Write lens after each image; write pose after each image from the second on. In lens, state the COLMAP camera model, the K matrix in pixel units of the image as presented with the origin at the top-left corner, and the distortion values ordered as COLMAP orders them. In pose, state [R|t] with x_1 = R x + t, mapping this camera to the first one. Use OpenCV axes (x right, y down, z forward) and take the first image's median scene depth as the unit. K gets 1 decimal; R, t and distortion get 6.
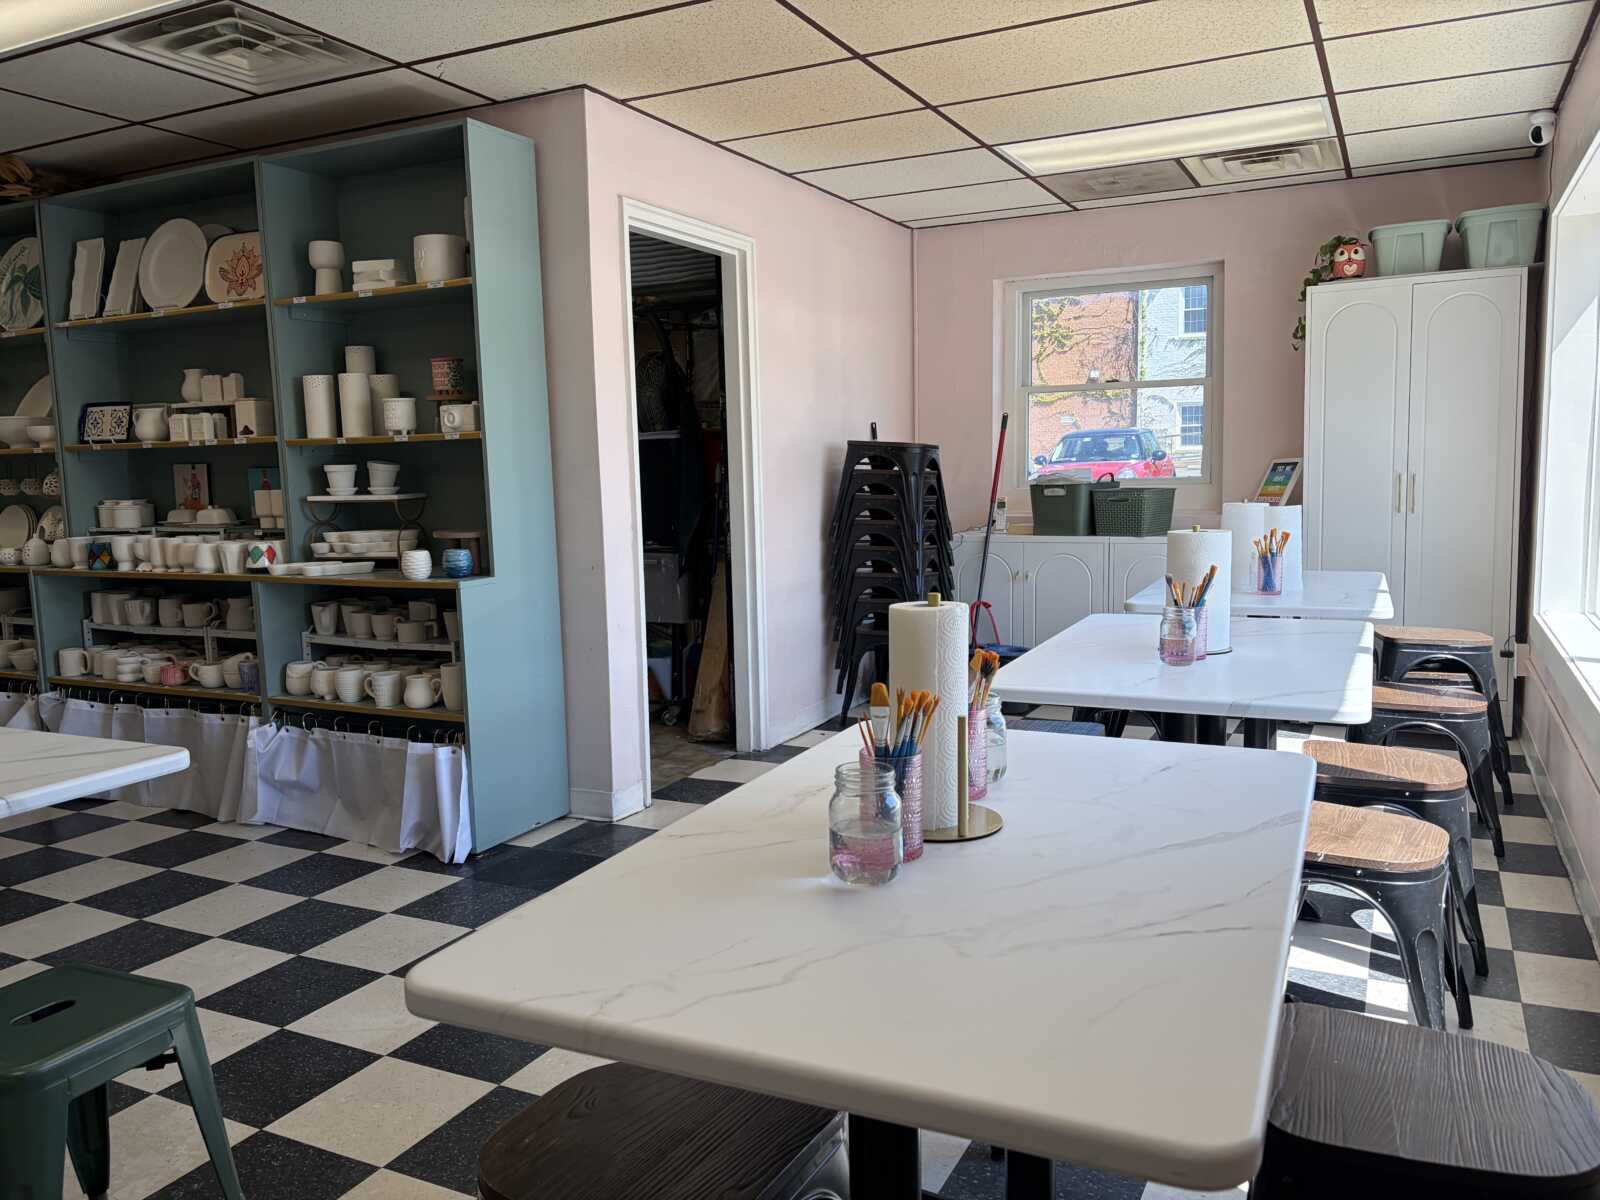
lens RADIAL K [[1211.5, 0, 801.8], [0, 1211.5, 588.9], [0, 0, 1]] dist [0.003474, -0.024166]
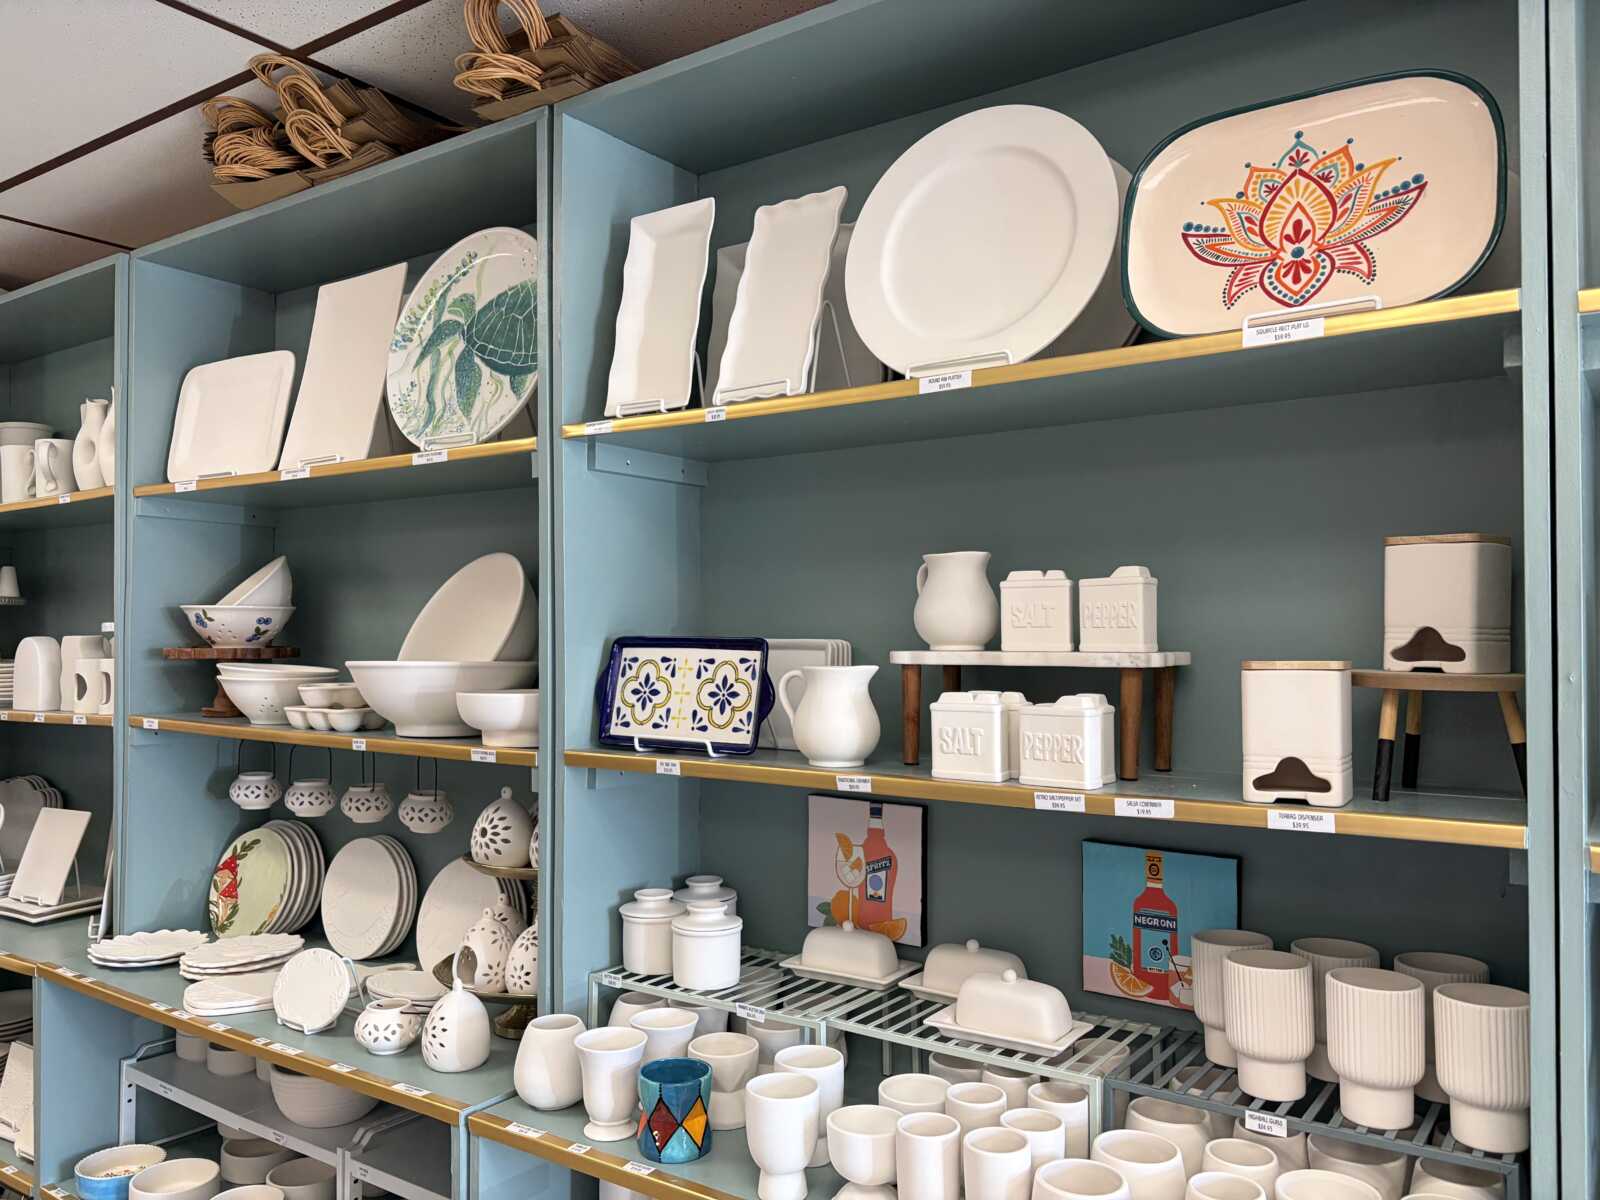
lens RADIAL K [[1211.5, 0, 798.0], [0, 1211.5, 612.8], [0, 0, 1]] dist [0.003474, -0.024166]
pose [[0.989536, 0.018153, -0.143139, -0.492327], [-0.035761, 0.991957, -0.121418, -0.119348], [0.139784, 0.125267, 0.982226, 0.649471]]
